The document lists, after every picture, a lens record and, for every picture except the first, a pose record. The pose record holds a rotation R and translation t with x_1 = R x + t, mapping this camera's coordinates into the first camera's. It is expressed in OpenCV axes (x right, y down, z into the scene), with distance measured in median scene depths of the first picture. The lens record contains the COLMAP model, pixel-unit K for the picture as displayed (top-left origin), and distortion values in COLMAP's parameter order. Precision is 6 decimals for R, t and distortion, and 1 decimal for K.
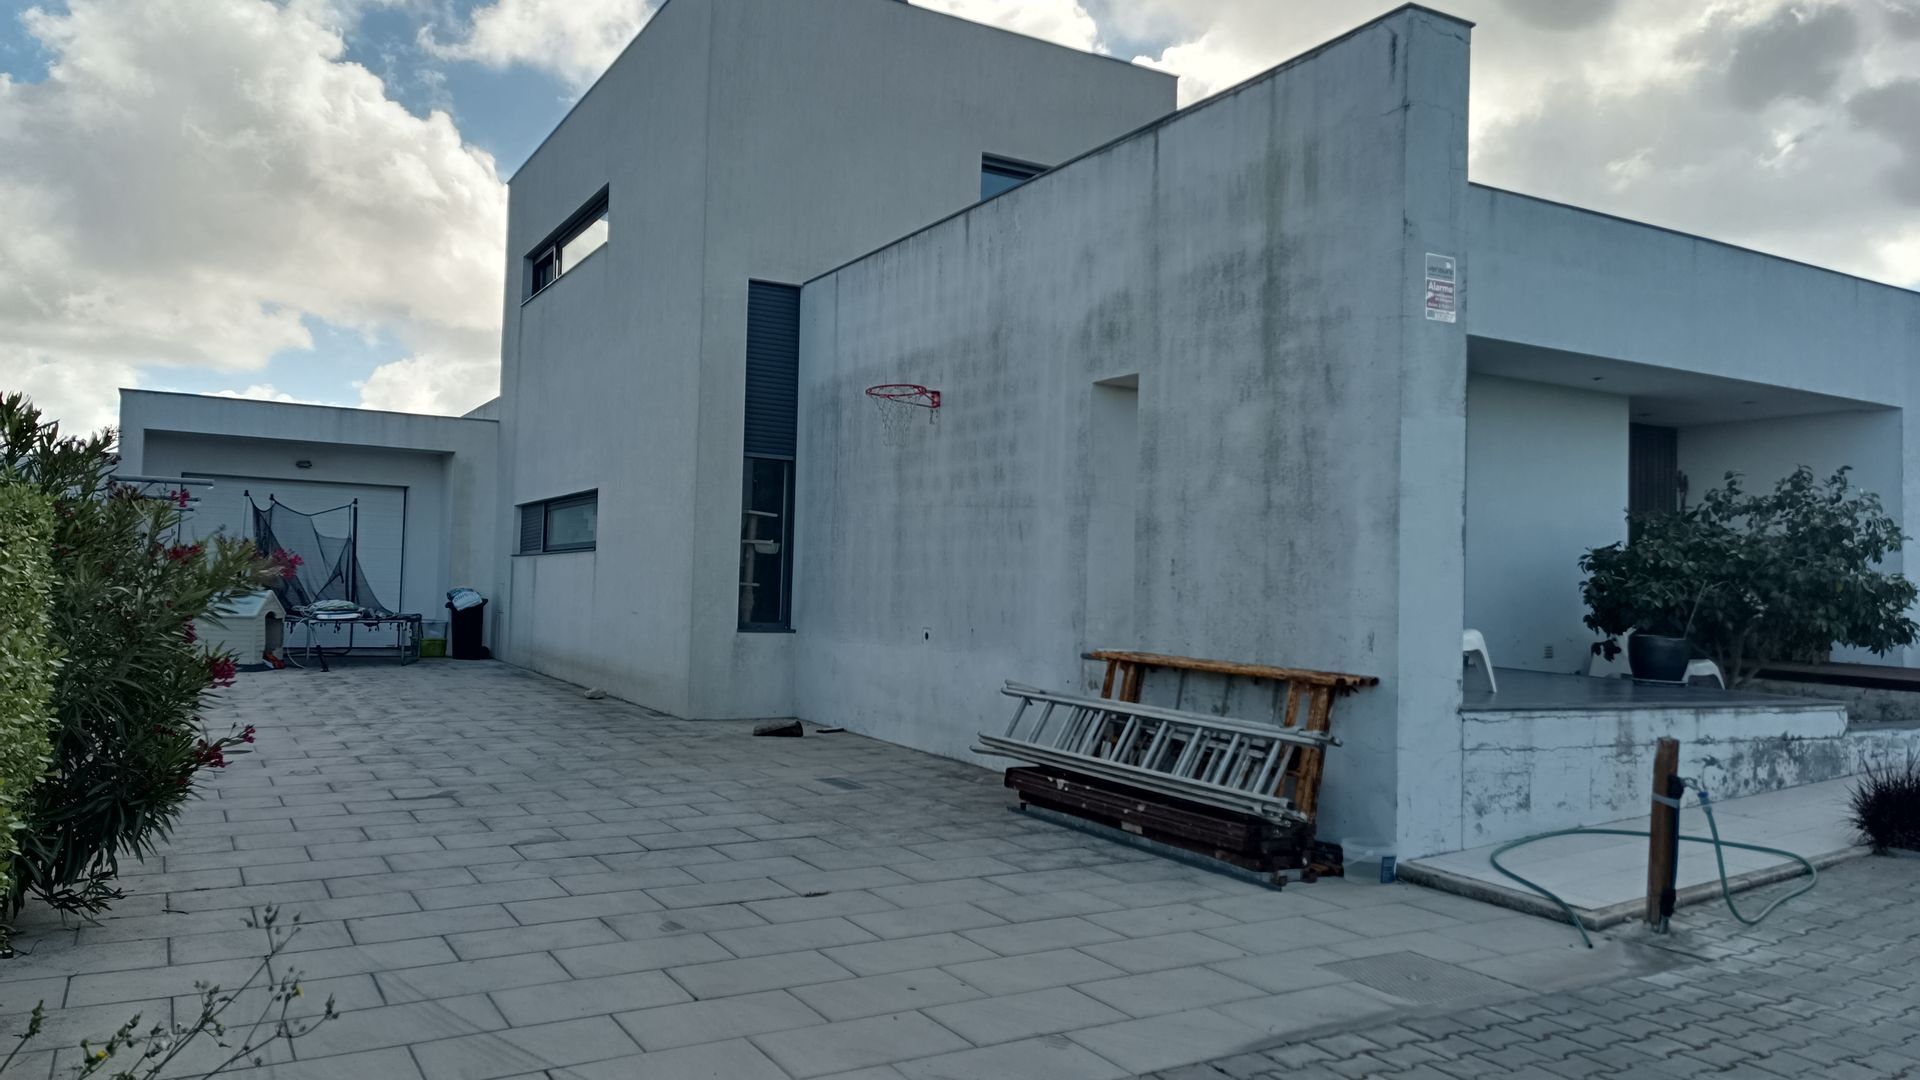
lens RADIAL K [[1389.8, 0, 952.1], [0, 1389.8, 549.3], [0, 0, 1]] dist [0.044365, -0.039861]
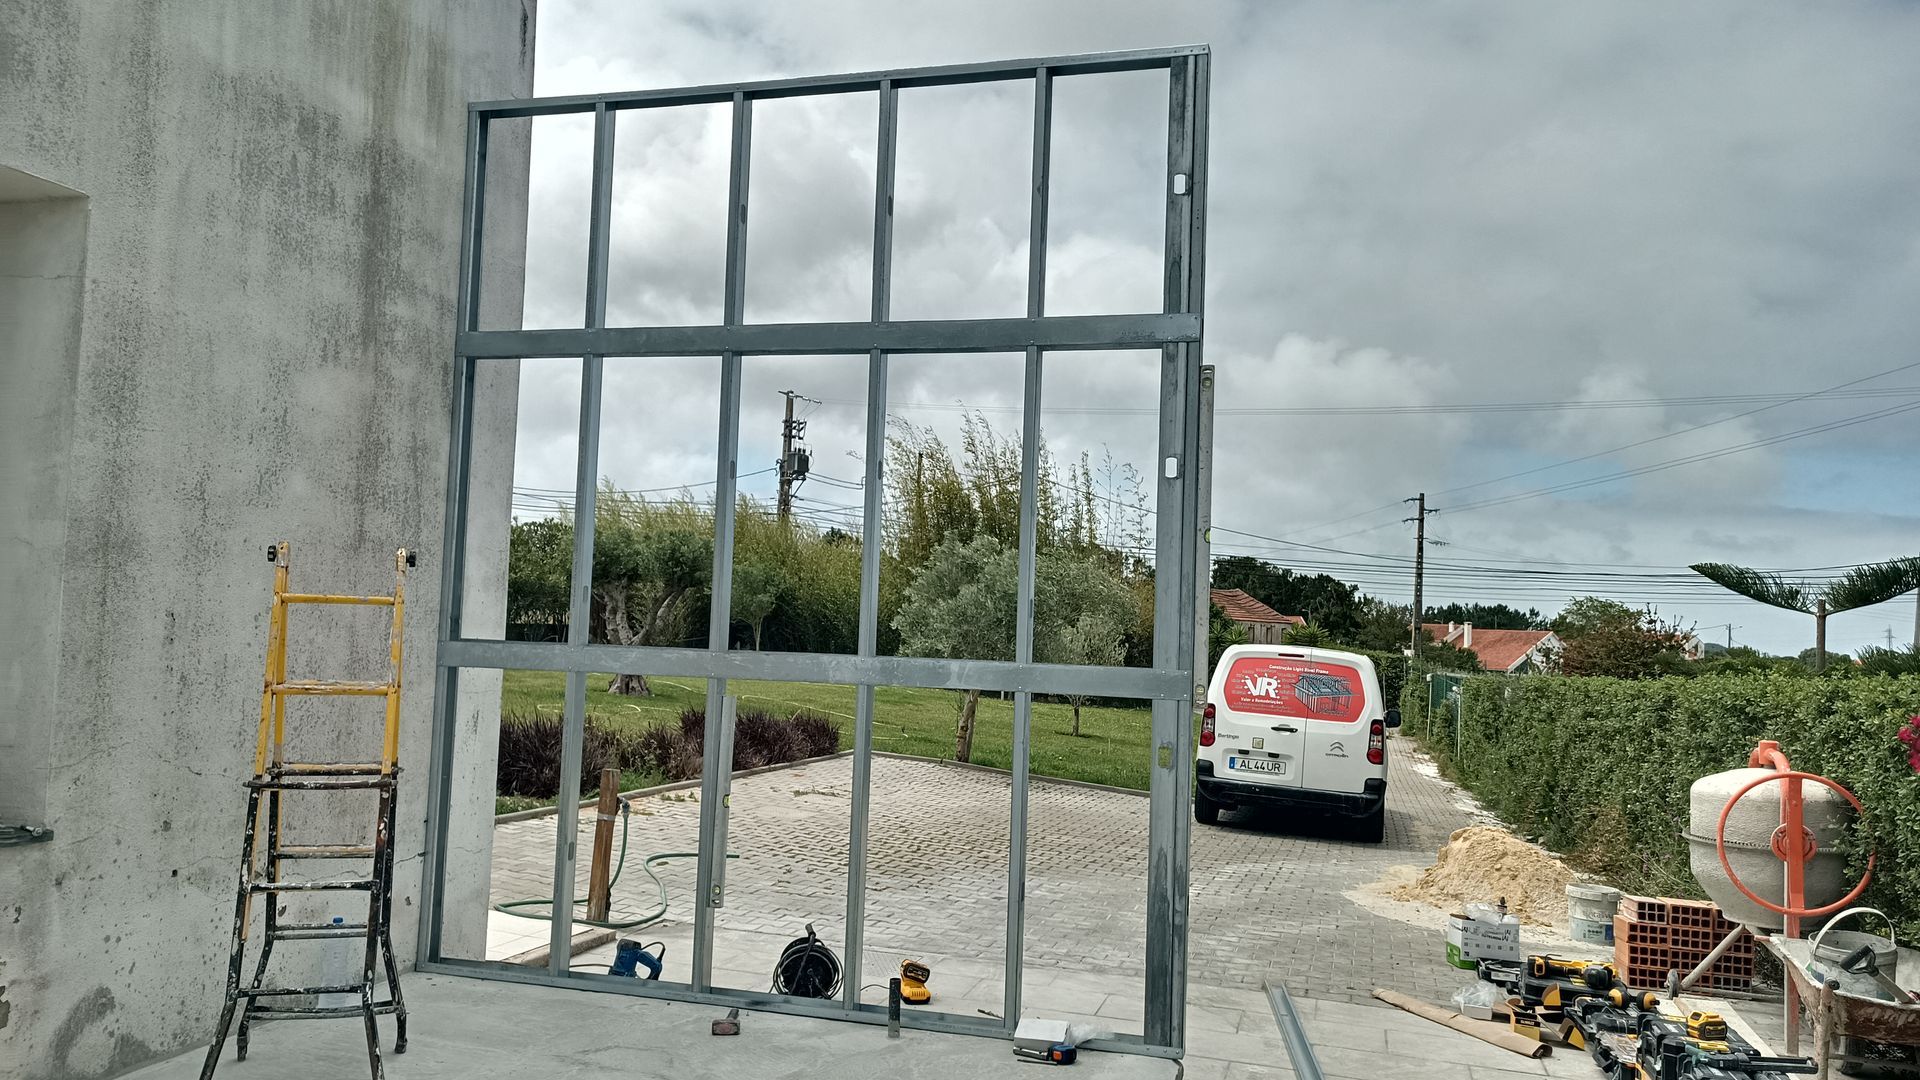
lens RADIAL K [[1389.8, 0, 965.3], [0, 1389.8, 514.7], [0, 0, 1]] dist [0.044365, -0.039861]
pose [[-0.711166, -0.003484, 0.703016, -0.416773], [-0.085909, 0.992924, -0.081985, -0.011254], [-0.697756, -0.118700, -0.706433, 1.187274]]
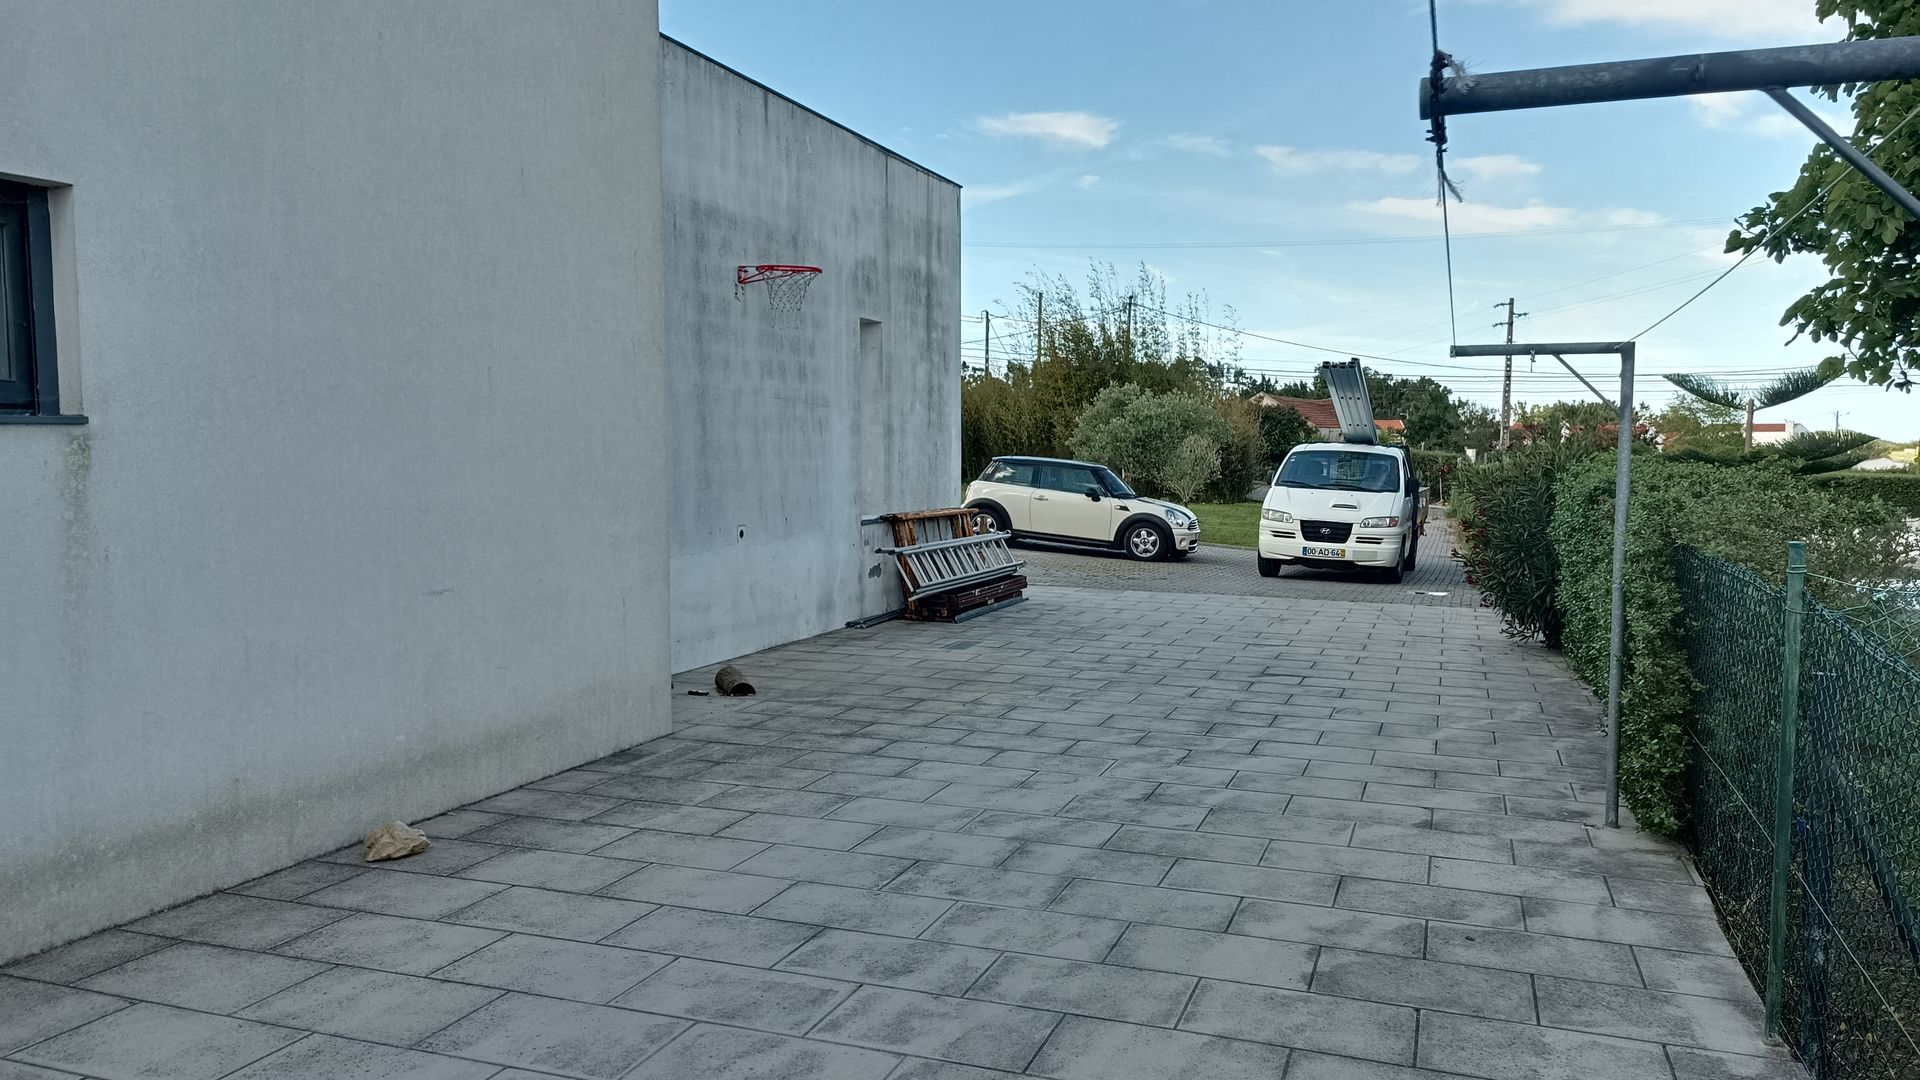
lens RADIAL K [[1389.8, 0, 974.0], [0, 1389.8, 551.0], [0, 0, 1]] dist [0.044365, -0.039861]
pose [[-0.665031, -0.094689, 0.740789, -1.093279], [-0.052421, 0.995402, 0.080173, -0.011543], [-0.744974, 0.014484, -0.666936, 2.026032]]
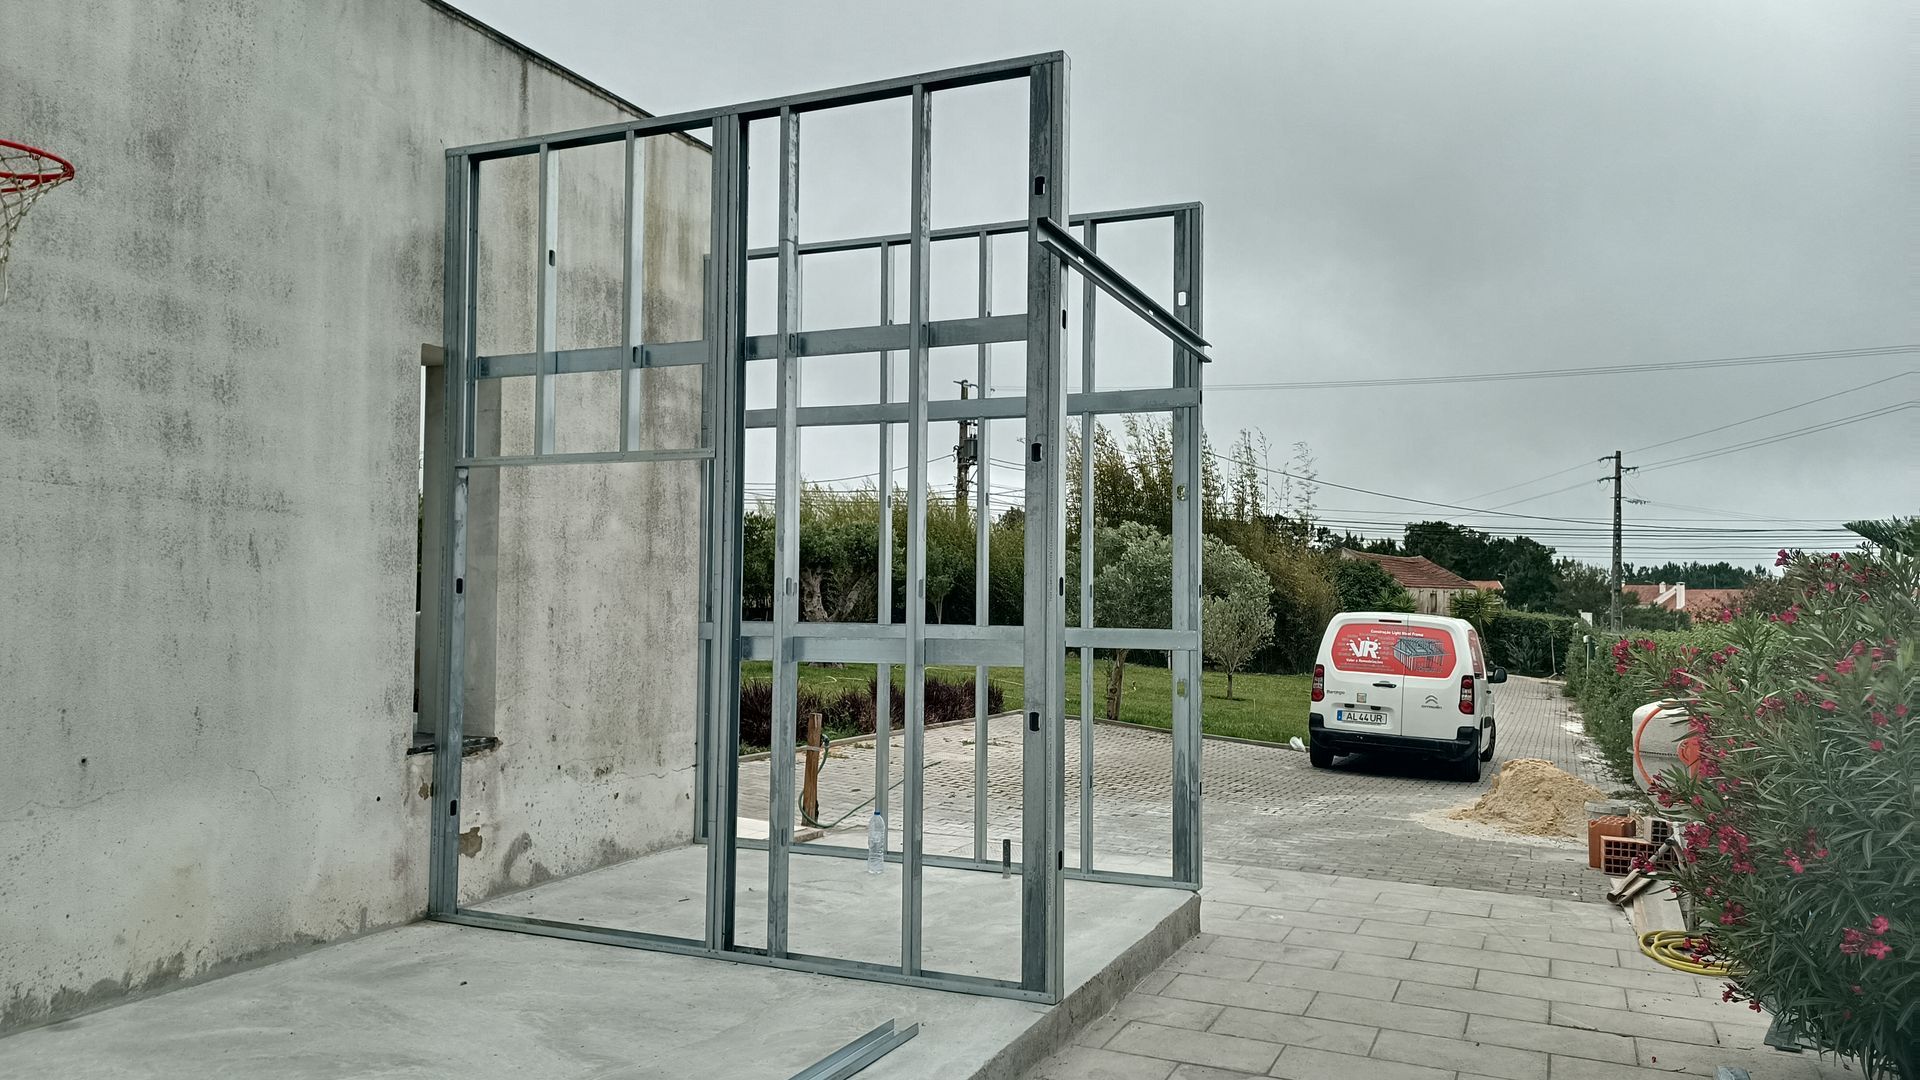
lens RADIAL K [[1389.8, 0, 965.1], [0, 1389.8, 522.5], [0, 0, 1]] dist [0.044365, -0.039861]
pose [[-0.612018, 0.001745, 0.790842, -0.665059], [-0.060792, 0.996935, -0.049246, -0.017918], [-0.788504, -0.078216, -0.610036, 1.343549]]
